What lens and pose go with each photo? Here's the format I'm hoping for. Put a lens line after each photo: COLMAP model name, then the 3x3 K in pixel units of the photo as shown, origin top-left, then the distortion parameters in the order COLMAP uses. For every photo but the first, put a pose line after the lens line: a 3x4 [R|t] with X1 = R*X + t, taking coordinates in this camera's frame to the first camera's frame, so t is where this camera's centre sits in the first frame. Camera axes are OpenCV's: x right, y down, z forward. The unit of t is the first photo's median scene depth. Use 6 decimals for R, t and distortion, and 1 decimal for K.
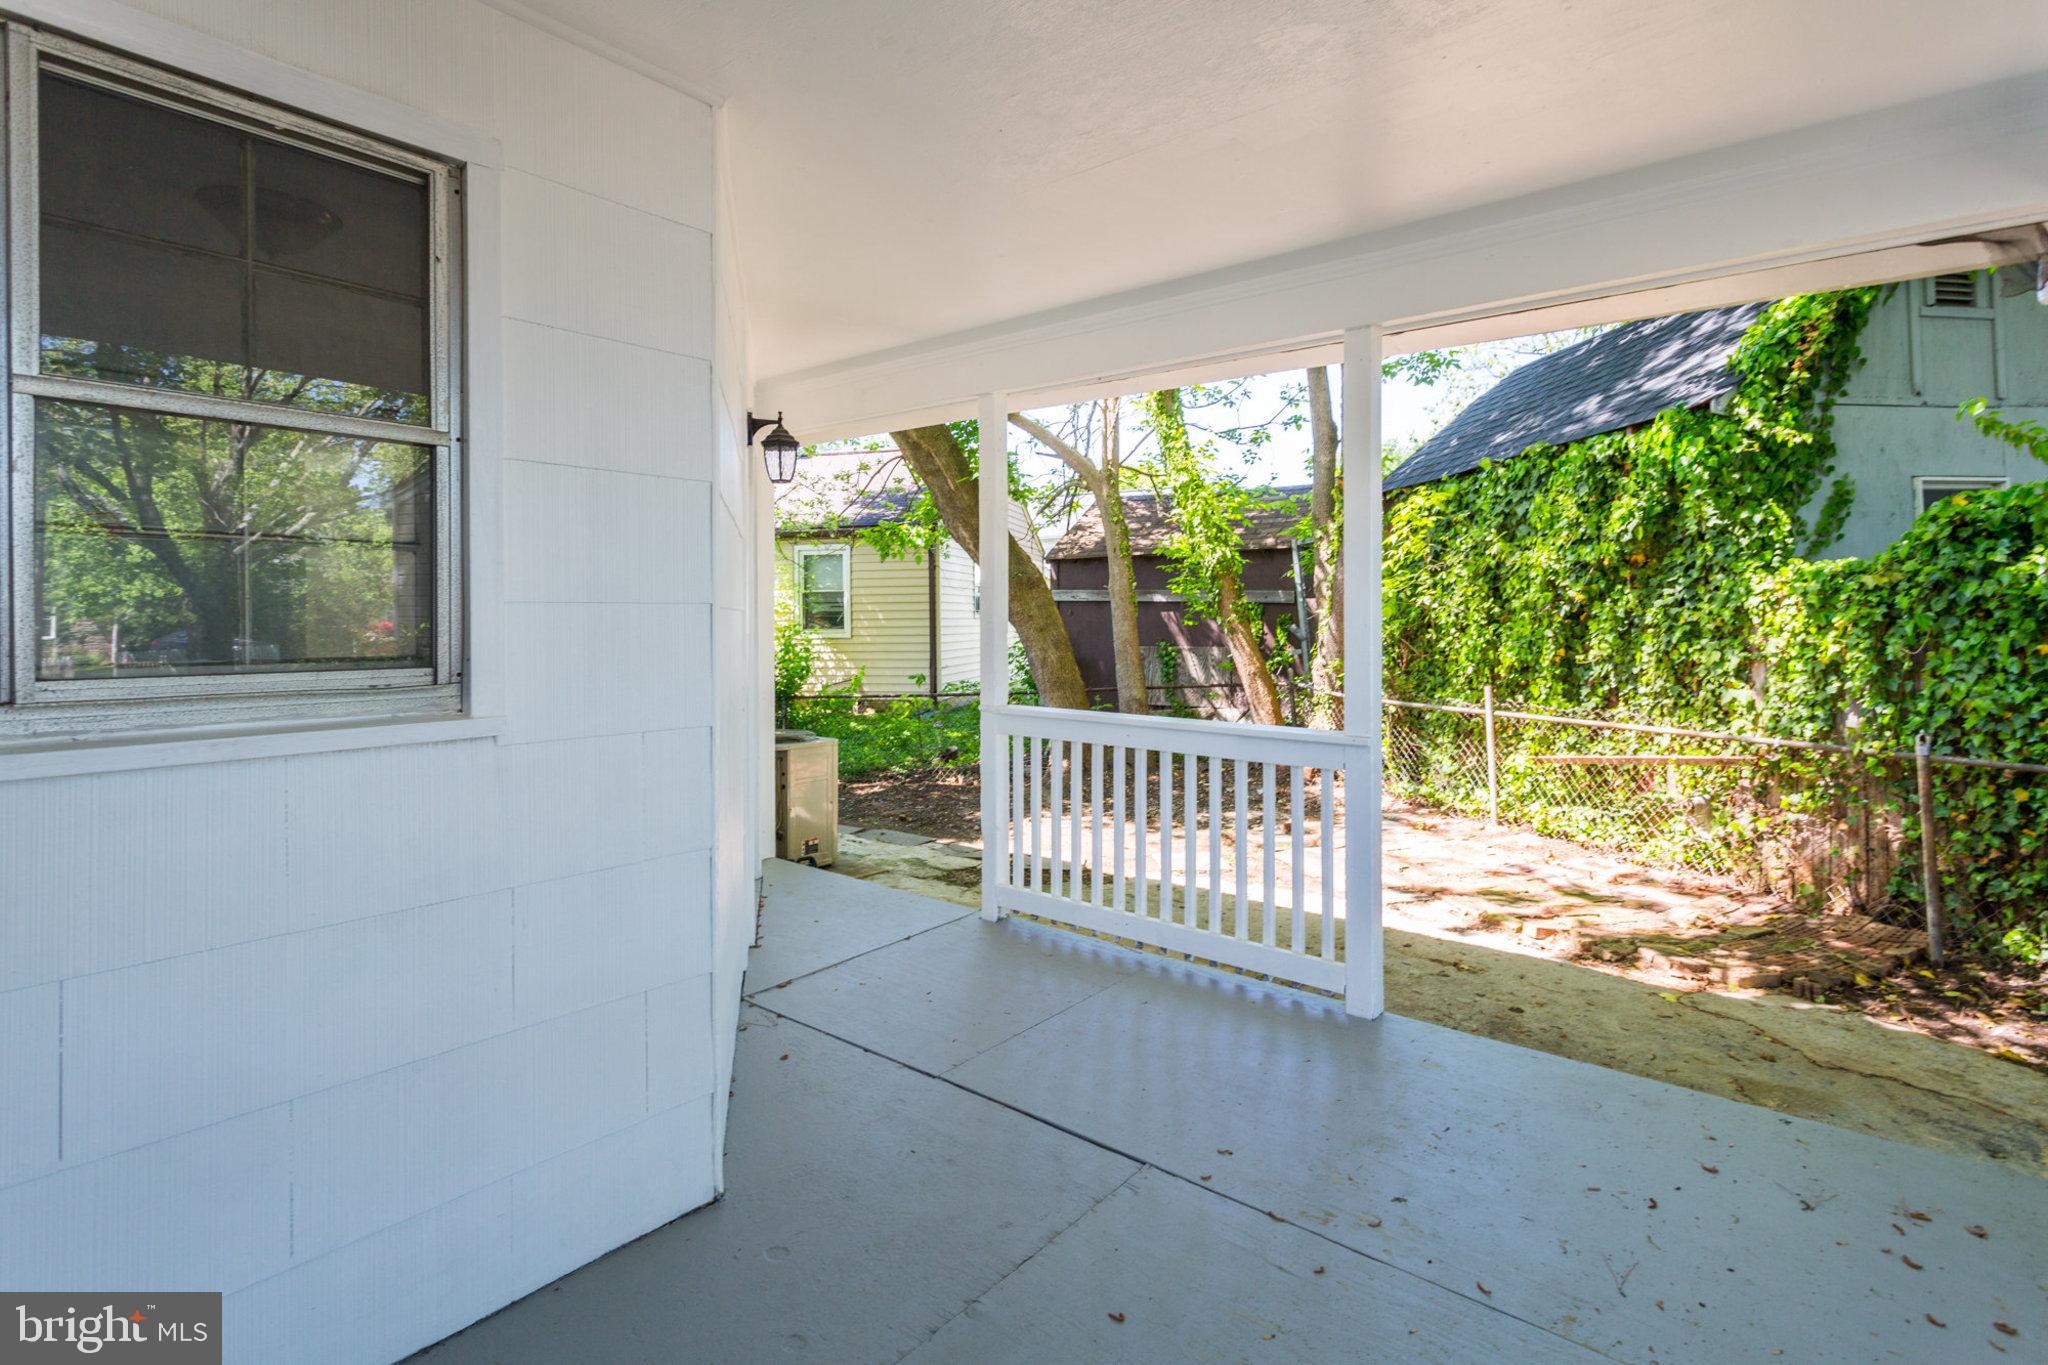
lens RADIAL K [[992.4, 0, 1018.7], [0, 992.4, 605.8], [0, 0, 1]] dist [-0.001257, -0.000068]
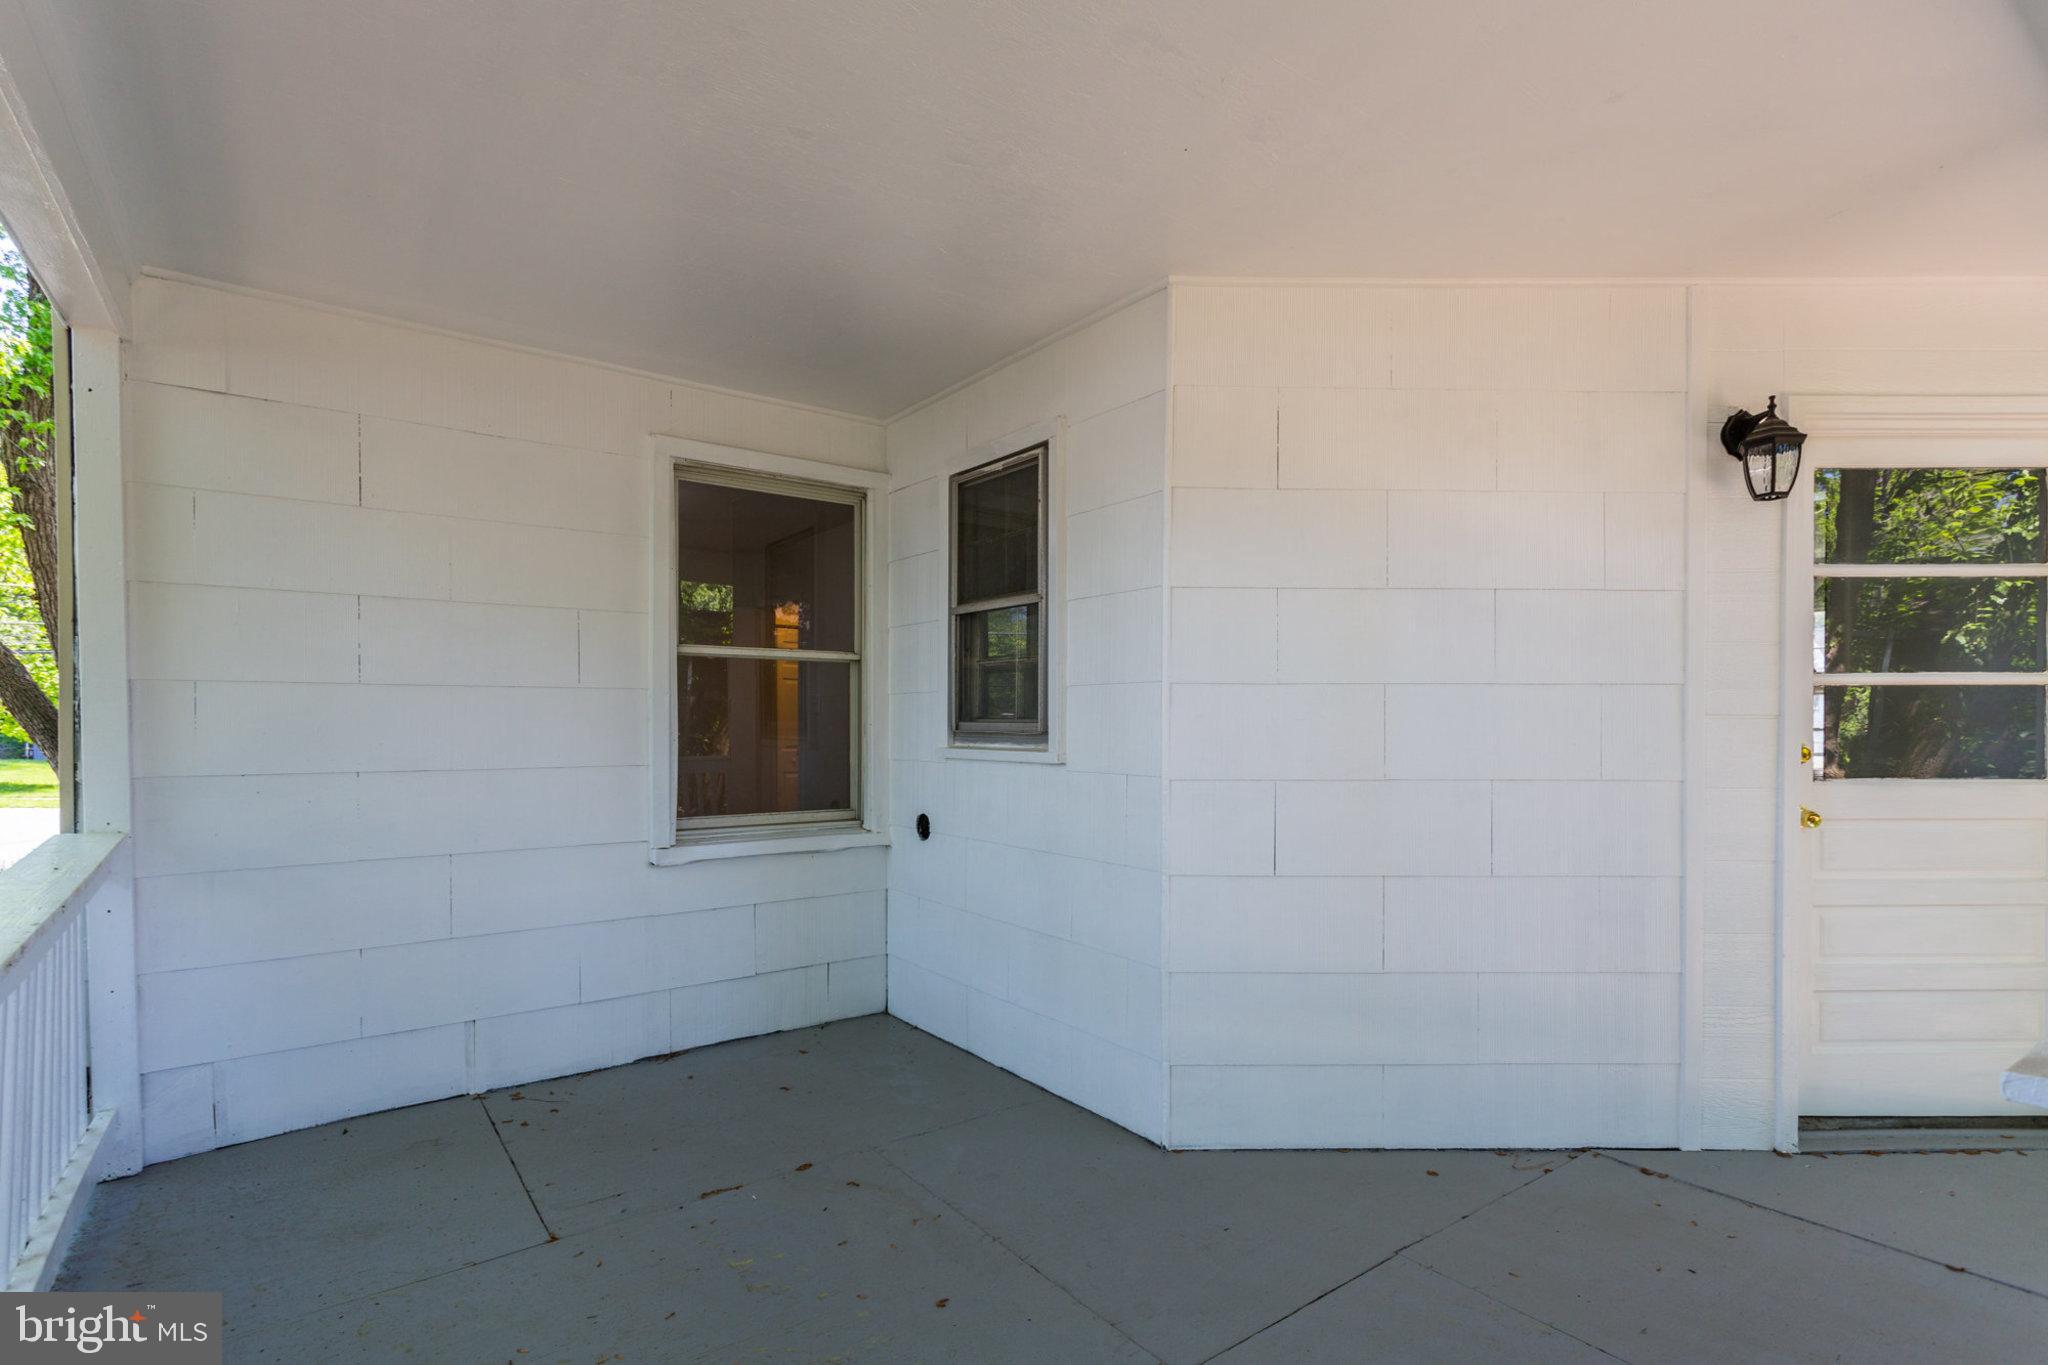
lens RADIAL K [[992.4, 0, 1023.9], [0, 992.4, 703.8], [0, 0, 1]] dist [-0.001257, -0.000068]
pose [[-0.240015, -0.006781, -0.970745, 1.190459], [0.010197, 0.999903, -0.009506, 0.046234], [0.970716, -0.012180, -0.239923, 1.381476]]
